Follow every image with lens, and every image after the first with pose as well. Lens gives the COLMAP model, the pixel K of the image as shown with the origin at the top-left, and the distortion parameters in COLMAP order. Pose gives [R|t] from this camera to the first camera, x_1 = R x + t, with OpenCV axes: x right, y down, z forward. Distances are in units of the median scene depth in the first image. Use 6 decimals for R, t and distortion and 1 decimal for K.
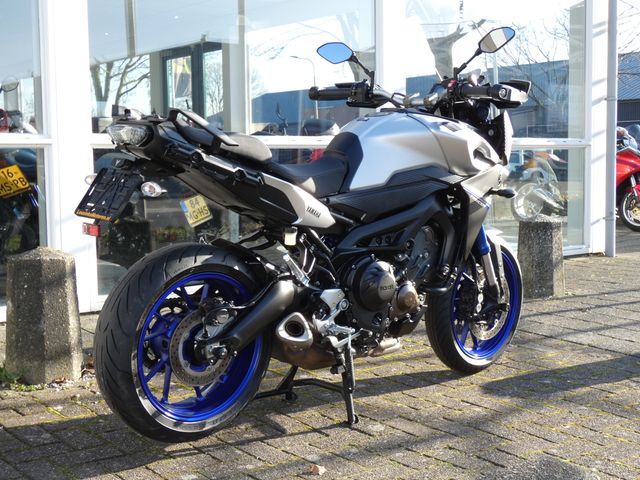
lens RADIAL K [[953.4, 0, 319.8], [0, 953.4, 243.2], [0, 0, 1]] dist [0.035122, 0.000000]
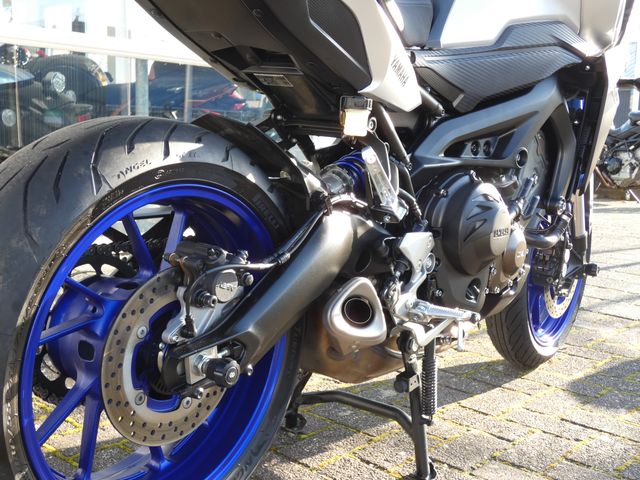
lens RADIAL K [[805.3, 0, 316.2], [0, 805.3, 250.6], [0, 0, 1]] dist [0.009298, 0.000000]
pose [[0.984941, 0.013767, 0.172344, -0.112430], [-0.021555, 0.998825, 0.043399, 0.039651], [-0.171544, -0.046460, 0.984080, 0.572590]]
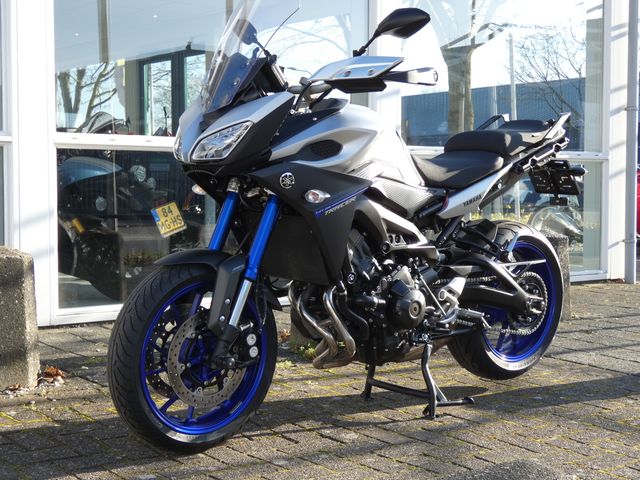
lens RADIAL K [[1095.2, 0, 318.4], [0, 1095.2, 238.2], [0, 0, 1]] dist [0.109334, 0.000000]
pose [[0.999912, 0.013168, -0.001608, 0.028040], [-0.013223, 0.999063, -0.041201, 0.043735], [0.001064, 0.041219, 0.999150, -0.094175]]
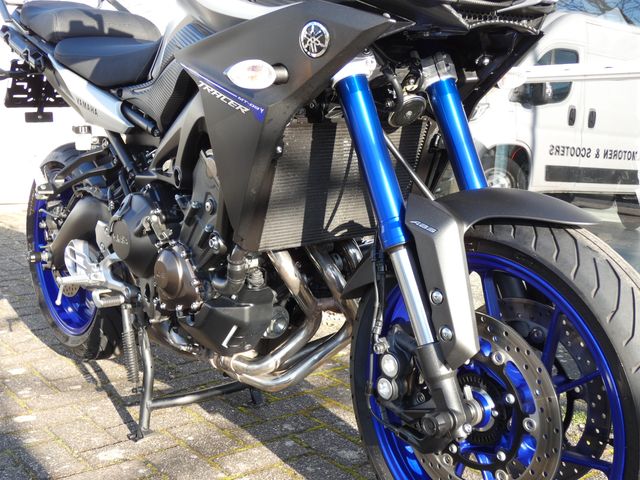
lens RADIAL K [[805.3, 0, 322.8], [0, 805.3, 240.1], [0, 0, 1]] dist [0.009298, 0.000000]
pose [[-0.059369, 0.133591, -0.989257, 0.566790], [-0.123610, 0.982394, 0.140083, -0.038981], [0.990553, 0.130598, -0.041811, 1.155751]]
